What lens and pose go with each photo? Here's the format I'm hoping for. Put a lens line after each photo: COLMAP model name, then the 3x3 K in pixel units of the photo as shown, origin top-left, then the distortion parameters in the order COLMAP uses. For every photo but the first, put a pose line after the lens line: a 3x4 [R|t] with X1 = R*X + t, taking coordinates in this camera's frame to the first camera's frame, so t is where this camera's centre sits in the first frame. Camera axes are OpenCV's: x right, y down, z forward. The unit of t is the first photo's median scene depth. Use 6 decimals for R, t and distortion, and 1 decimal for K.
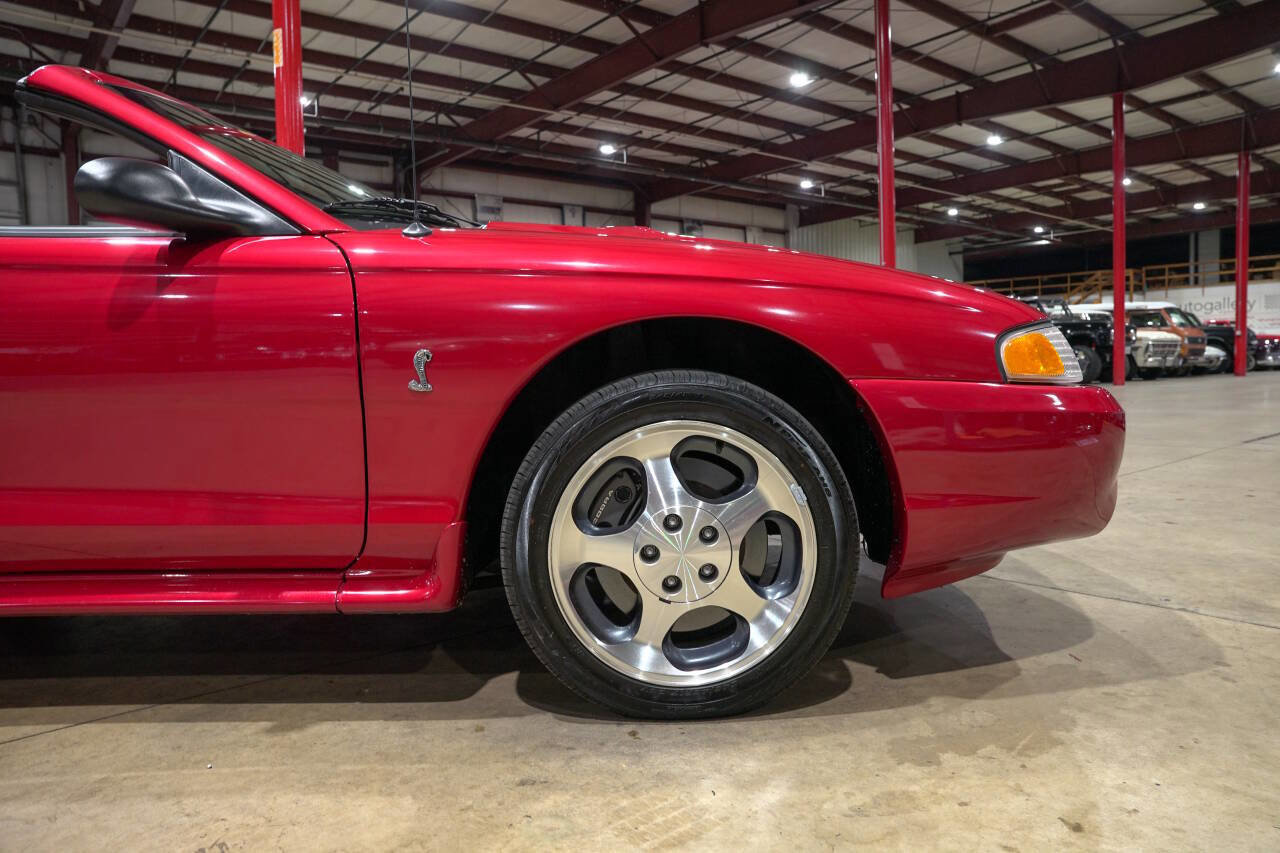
lens RADIAL K [[881.6, 0, 645.6], [0, 881.6, 419.8], [0, 0, 1]] dist [-0.148261, 0.119723]
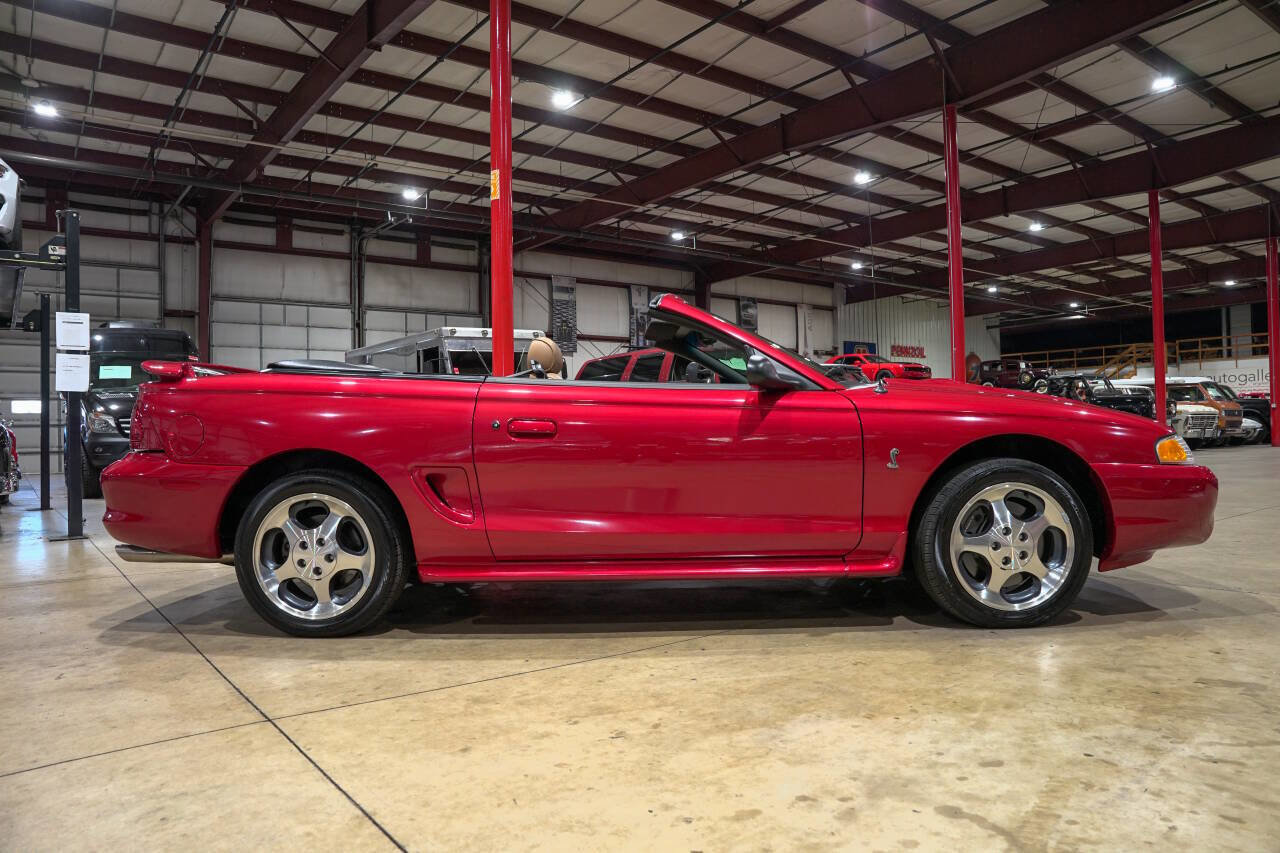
lens RADIAL K [[881.6, 0, 645.6], [0, 881.6, 419.8], [0, 0, 1]] dist [-0.148261, 0.119723]
pose [[0.999536, 0.005504, -0.029964, -0.065539], [-0.007771, 0.997071, -0.076080, 0.001303], [0.029458, 0.076278, 0.996651, -0.092888]]
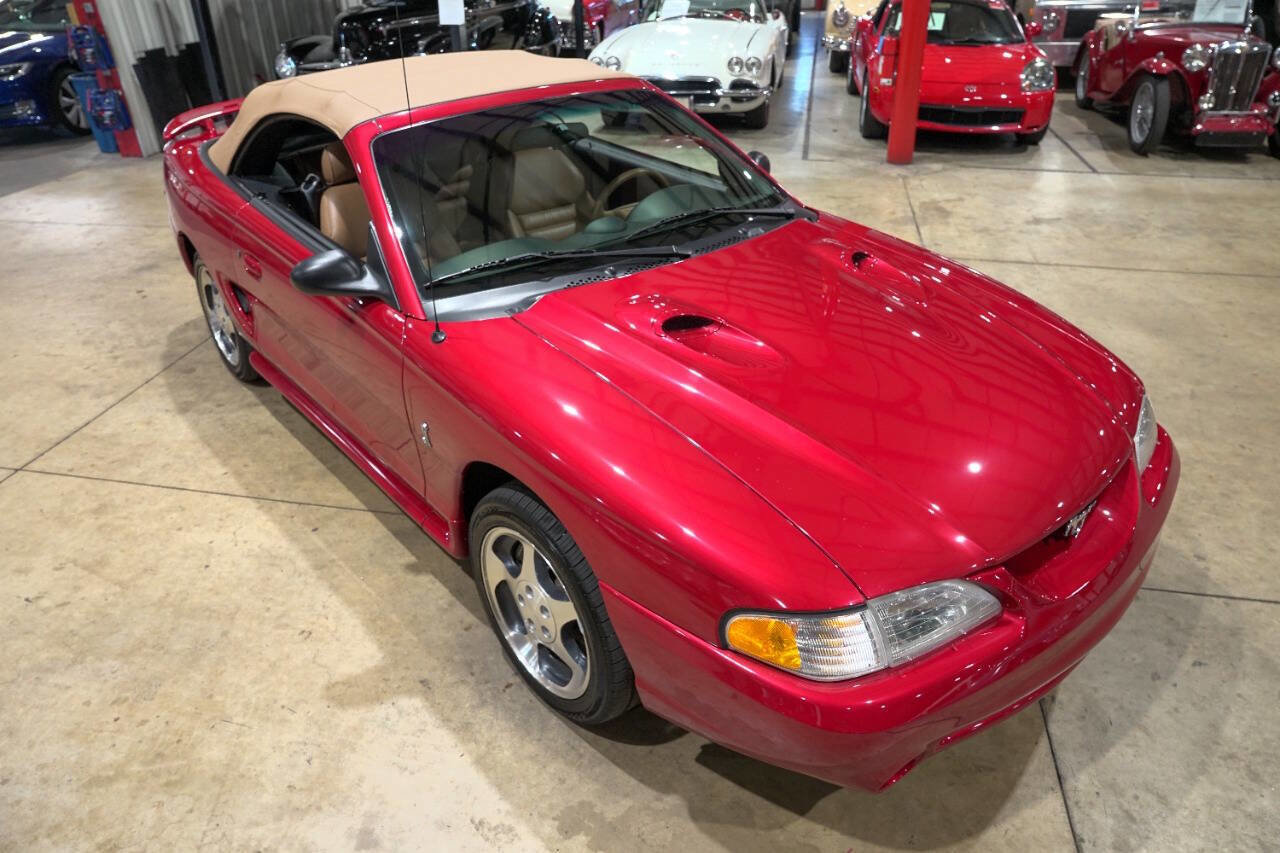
lens RADIAL K [[881.6, 0, 645.6], [0, 881.6, 419.8], [0, 0, 1]] dist [-0.148261, 0.119723]
pose [[0.638545, 0.394099, -0.661019, 0.083019], [-0.047585, 0.877505, 0.477201, -0.069071], [0.768112, -0.273260, 0.579080, 0.033700]]
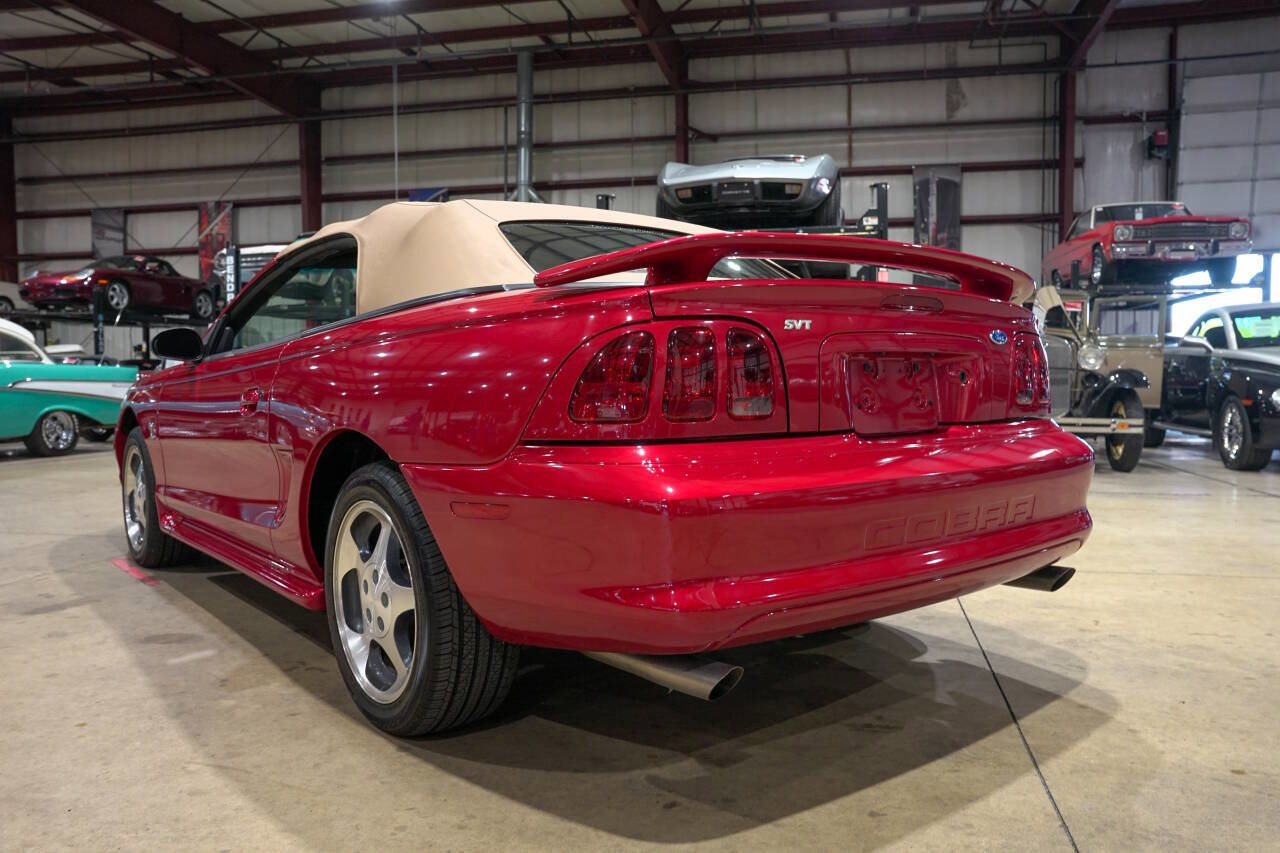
lens RADIAL K [[965.6, 0, 640.0], [0, 965.6, 426.5], [0, 0, 1]] dist [-0.115763, 0.128132]
pose [[-0.613861, -0.012262, 0.789319, -0.258958], [0.067956, 0.995347, 0.068312, -0.017920], [-0.786484, 0.095573, -0.610171, 0.224555]]
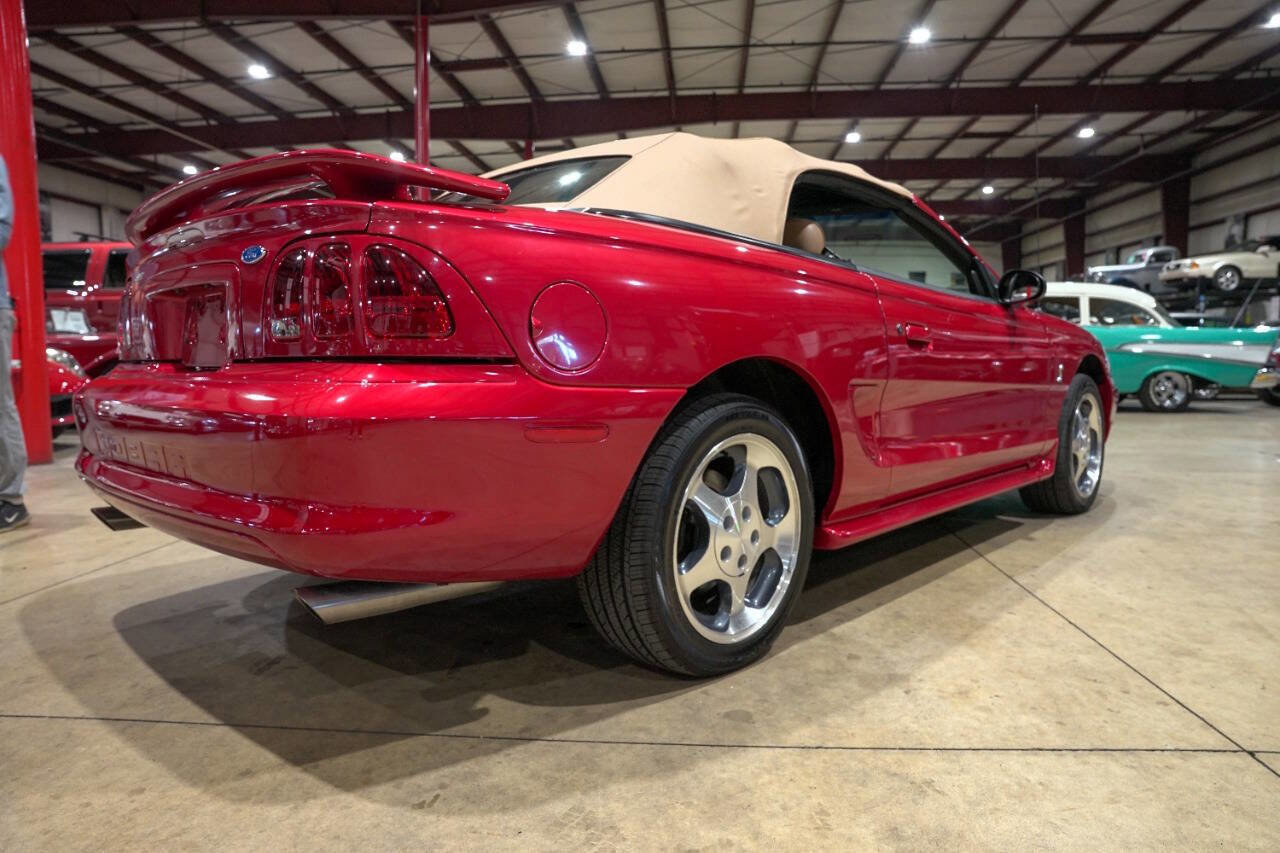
lens RADIAL K [[876.1, 0, 642.0], [0, 876.1, 424.2], [0, 0, 1]] dist [-0.141578, 0.110489]
pose [[0.695155, -0.037444, 0.717884, -0.224715], [0.030757, 0.999277, 0.022339, -0.000605], [-0.718202, 0.006551, 0.695804, 0.017011]]
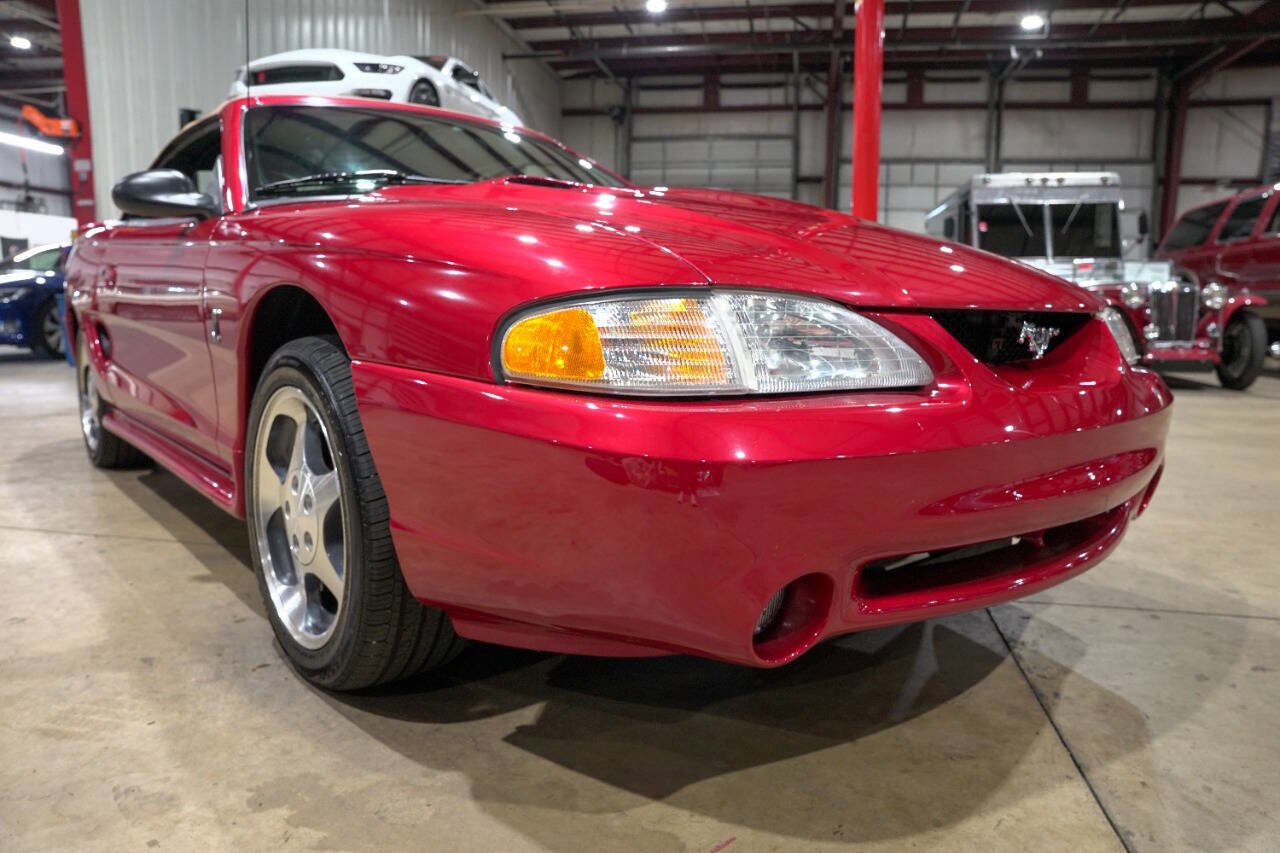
lens RADIAL K [[876.1, 0, 642.0], [0, 876.1, 424.2], [0, 0, 1]] dist [-0.141578, 0.110489]
pose [[0.638334, 0.138302, -0.757233, 0.088486], [-0.074705, 0.990214, 0.117879, -0.008730], [0.766126, -0.018678, 0.642419, 0.056403]]
